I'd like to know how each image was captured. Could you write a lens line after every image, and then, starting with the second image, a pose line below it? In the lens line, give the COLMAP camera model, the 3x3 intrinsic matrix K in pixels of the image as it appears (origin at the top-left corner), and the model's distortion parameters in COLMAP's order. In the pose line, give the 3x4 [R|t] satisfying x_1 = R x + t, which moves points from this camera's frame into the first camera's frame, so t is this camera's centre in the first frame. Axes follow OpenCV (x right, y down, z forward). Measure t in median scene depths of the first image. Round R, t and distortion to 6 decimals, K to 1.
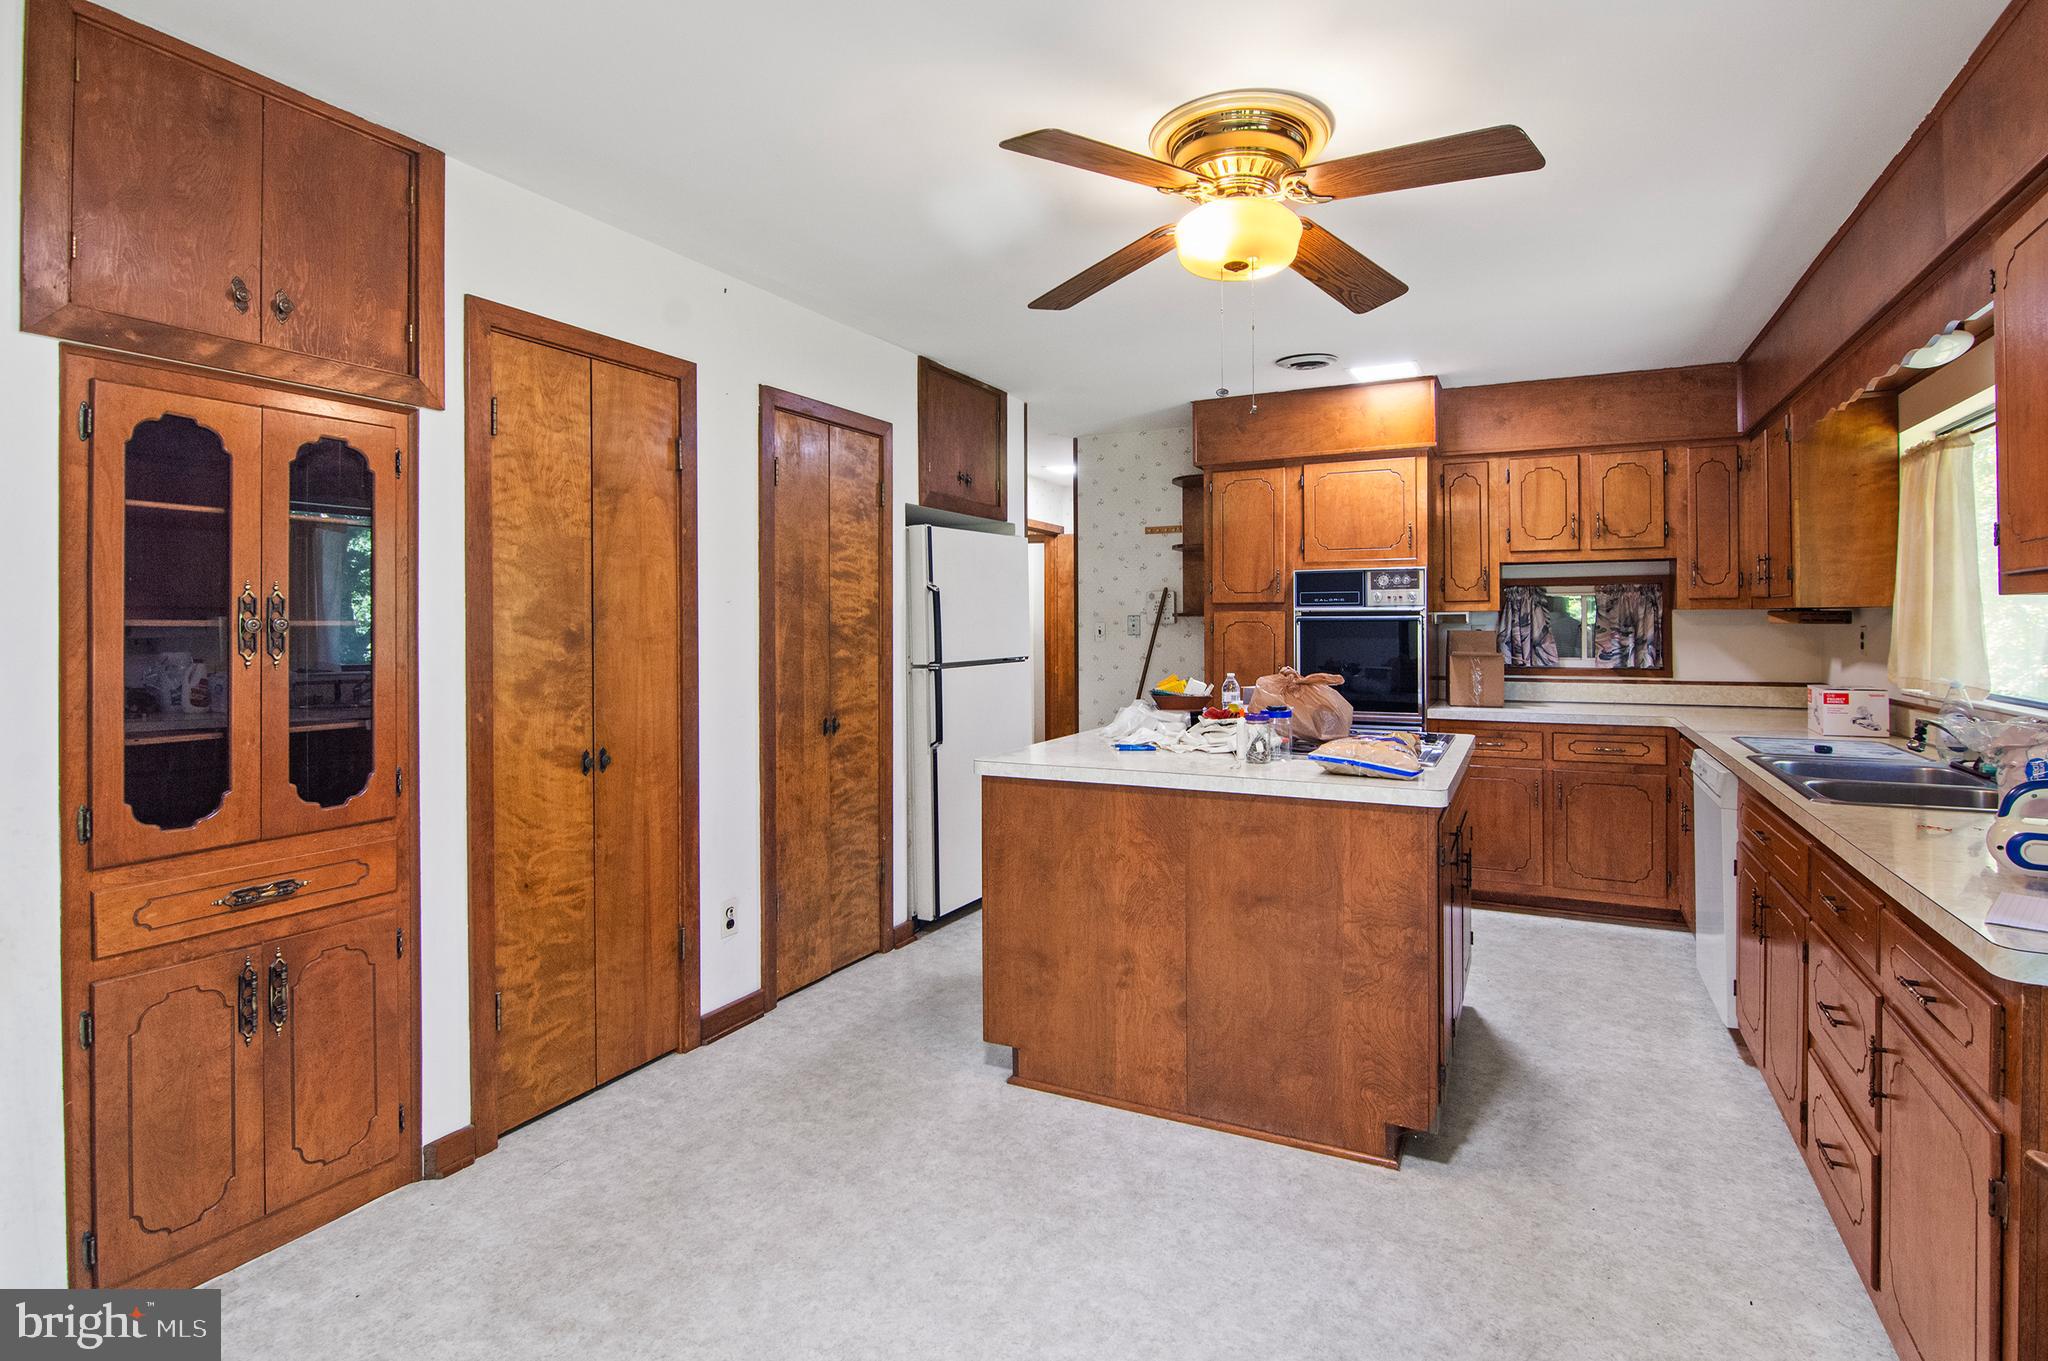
lens RADIAL K [[1020.5, 0, 1036.4], [0, 1020.5, 620.1], [0, 0, 1]] dist [-0.001756, -0.009036]
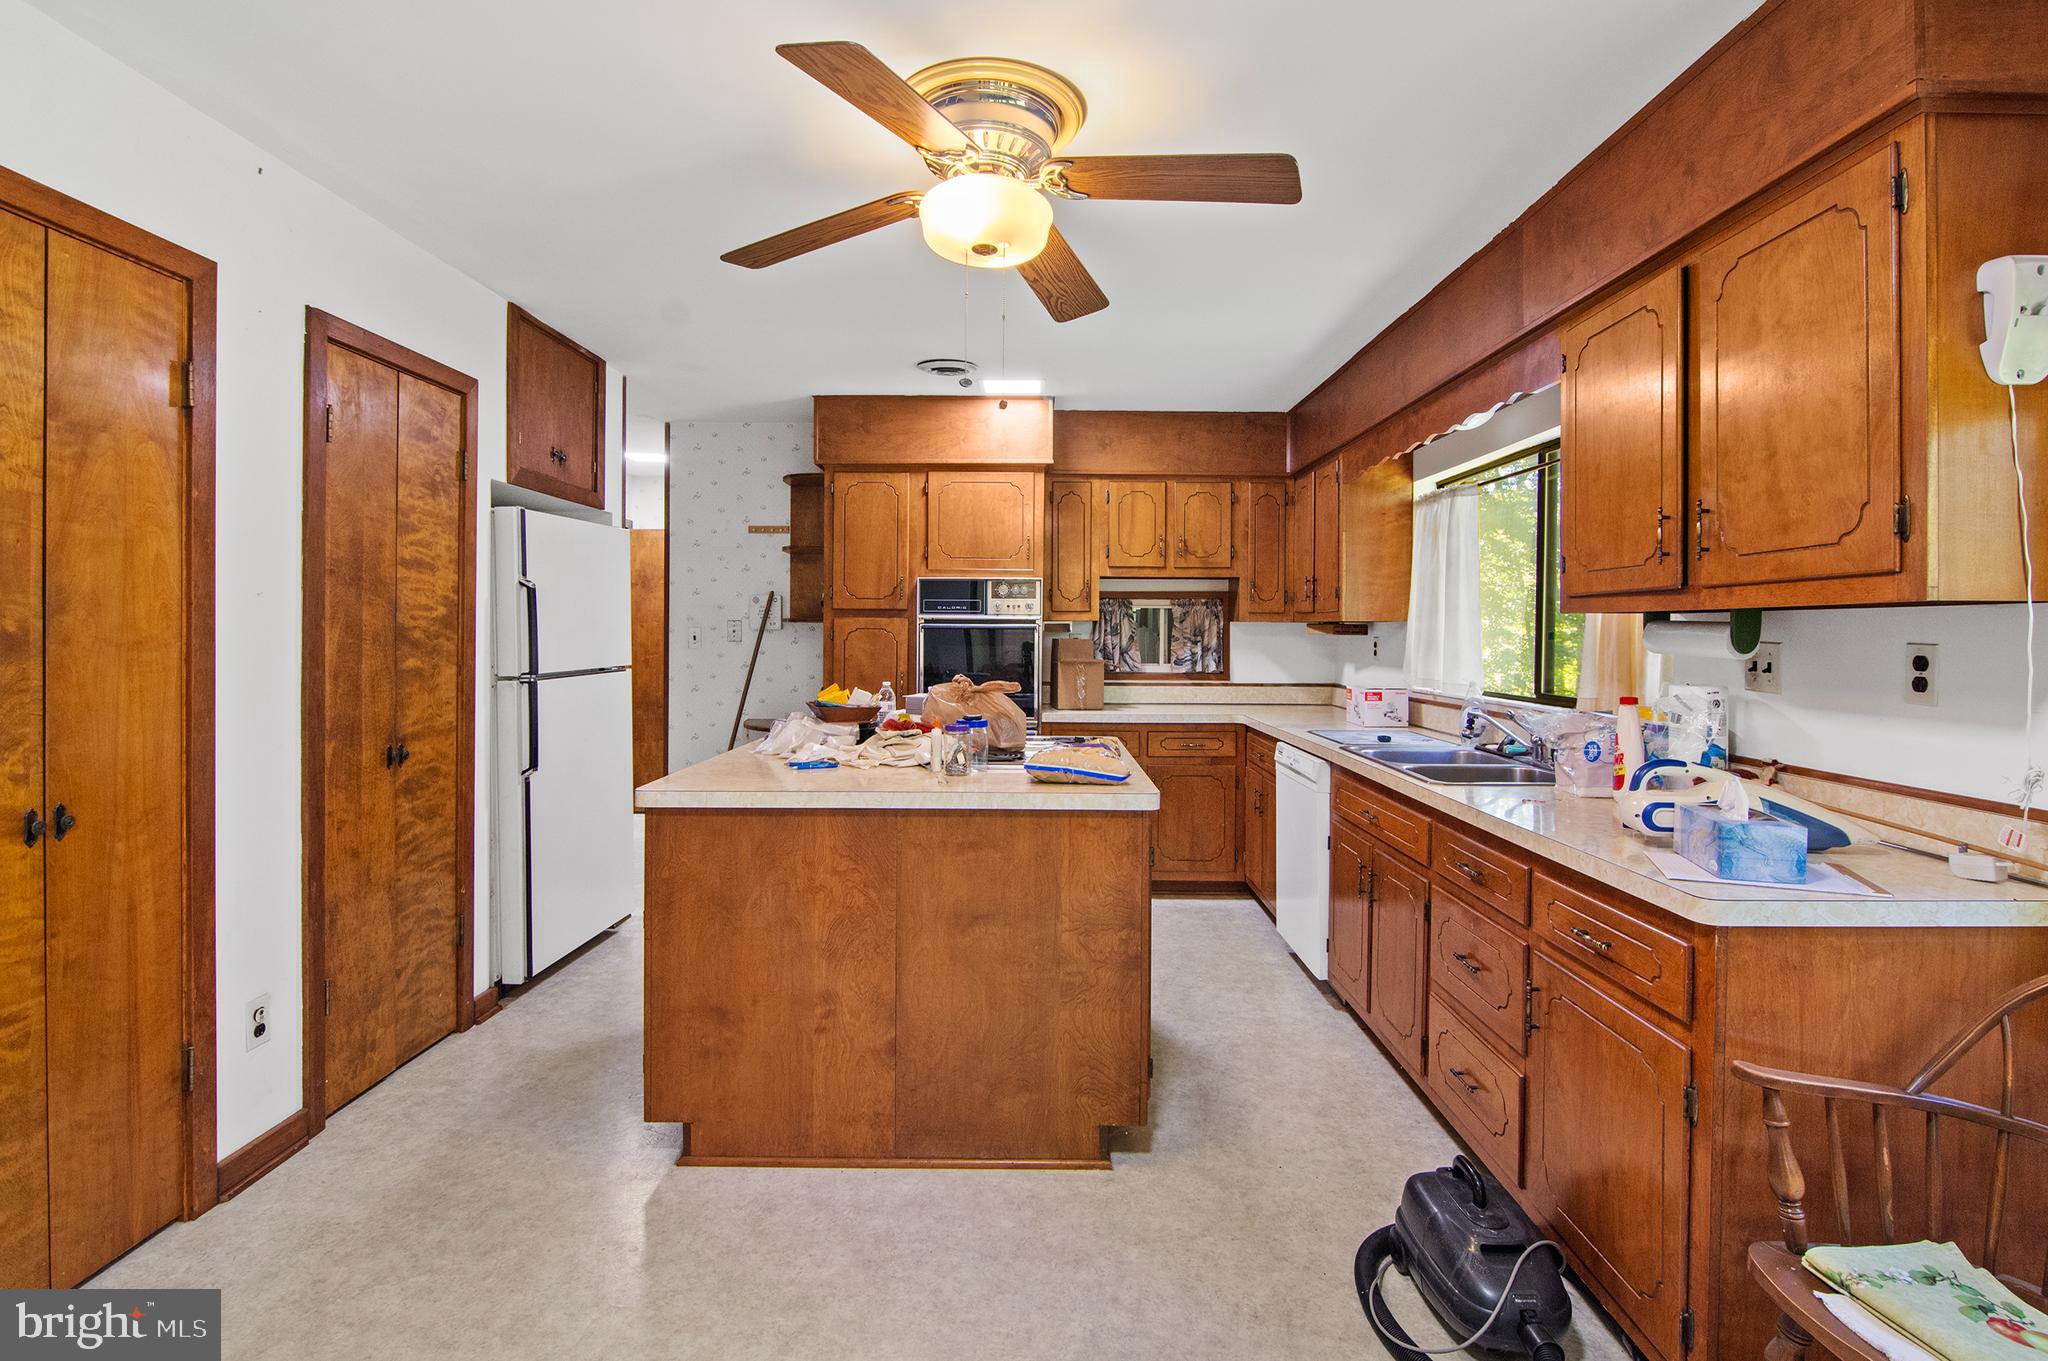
lens RADIAL K [[1010.8, 0, 1034.4], [0, 1010.8, 632.0], [0, 0, 1]] dist [-0.006046, -0.004727]
pose [[0.895674, 0.008614, 0.444627, -0.124408], [-0.010590, 0.999942, 0.001960, 0.002264], [-0.444585, -0.006464, 0.895714, 0.102404]]
